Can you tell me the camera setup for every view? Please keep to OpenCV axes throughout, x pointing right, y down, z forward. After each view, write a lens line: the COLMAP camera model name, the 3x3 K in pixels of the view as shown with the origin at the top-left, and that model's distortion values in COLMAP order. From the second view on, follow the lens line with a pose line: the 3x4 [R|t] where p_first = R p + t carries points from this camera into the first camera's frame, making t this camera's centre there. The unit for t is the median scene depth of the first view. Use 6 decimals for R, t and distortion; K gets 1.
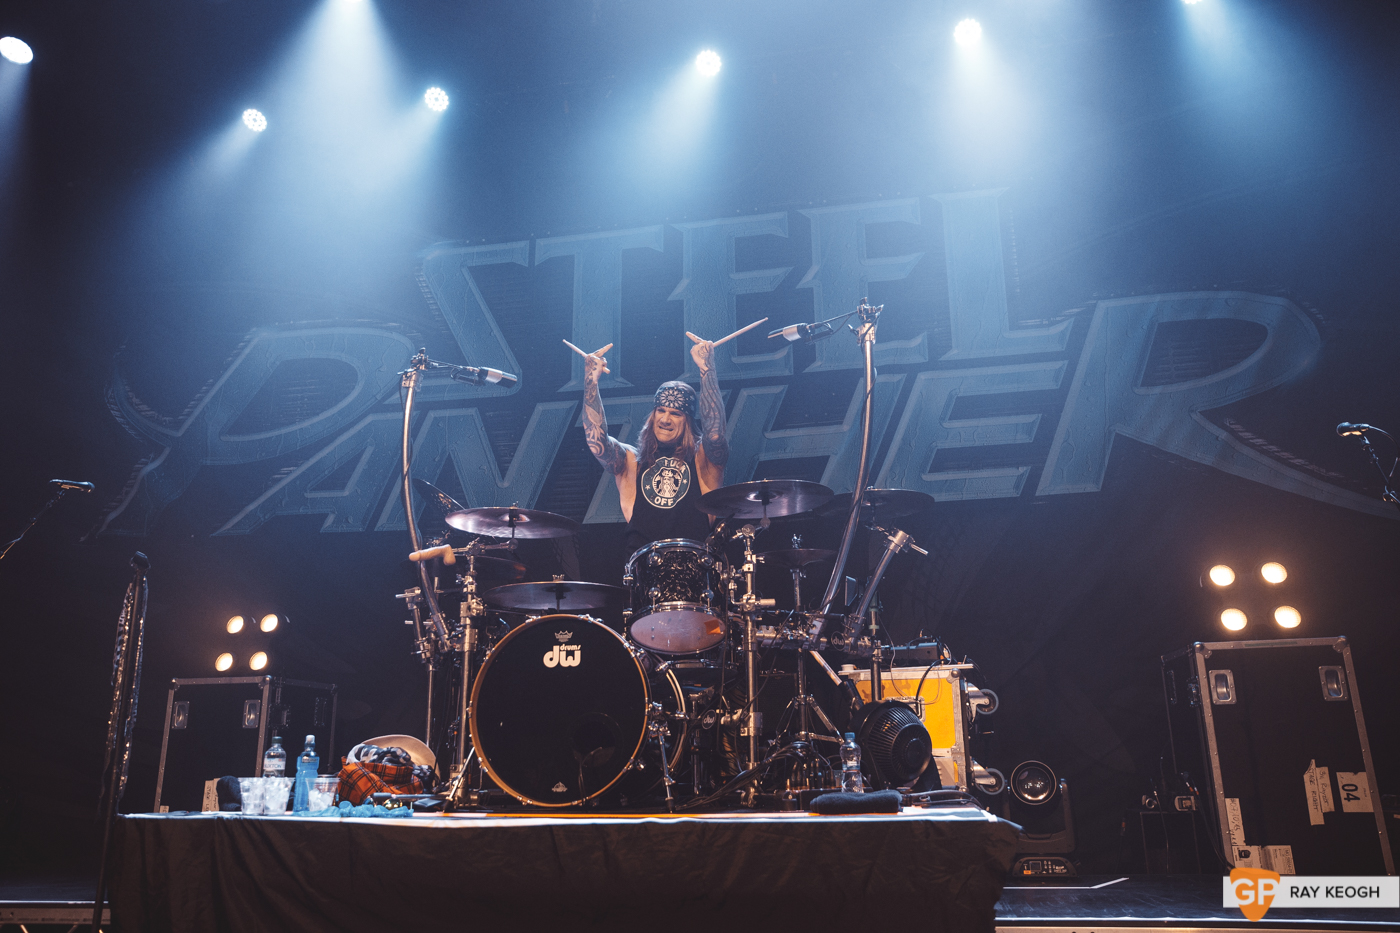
lens RADIAL K [[1025.9, 0, 736.1], [0, 1025.9, 465.6], [0, 0, 1]] dist [-0.066957, -0.000798]
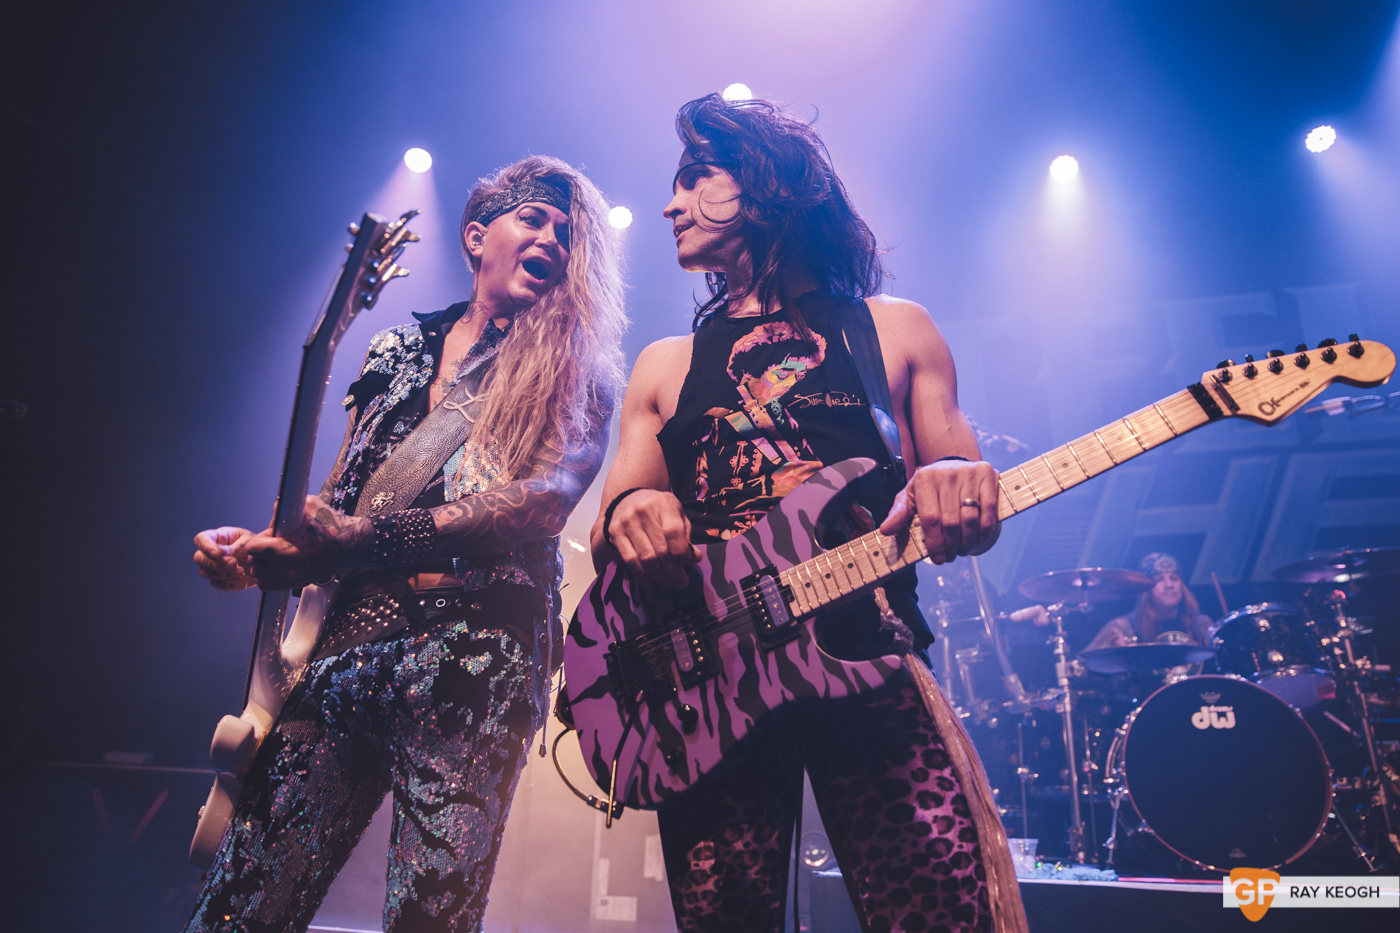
lens RADIAL K [[935.8, 0, 700.0], [0, 935.8, 466.5], [0, 0, 1]] dist [-0.104561, 0.075565]
pose [[0.996680, 0.014831, -0.080052, -0.400089], [-0.022281, 0.995418, -0.092984, 0.023967], [0.078307, 0.094459, 0.992444, 0.037271]]
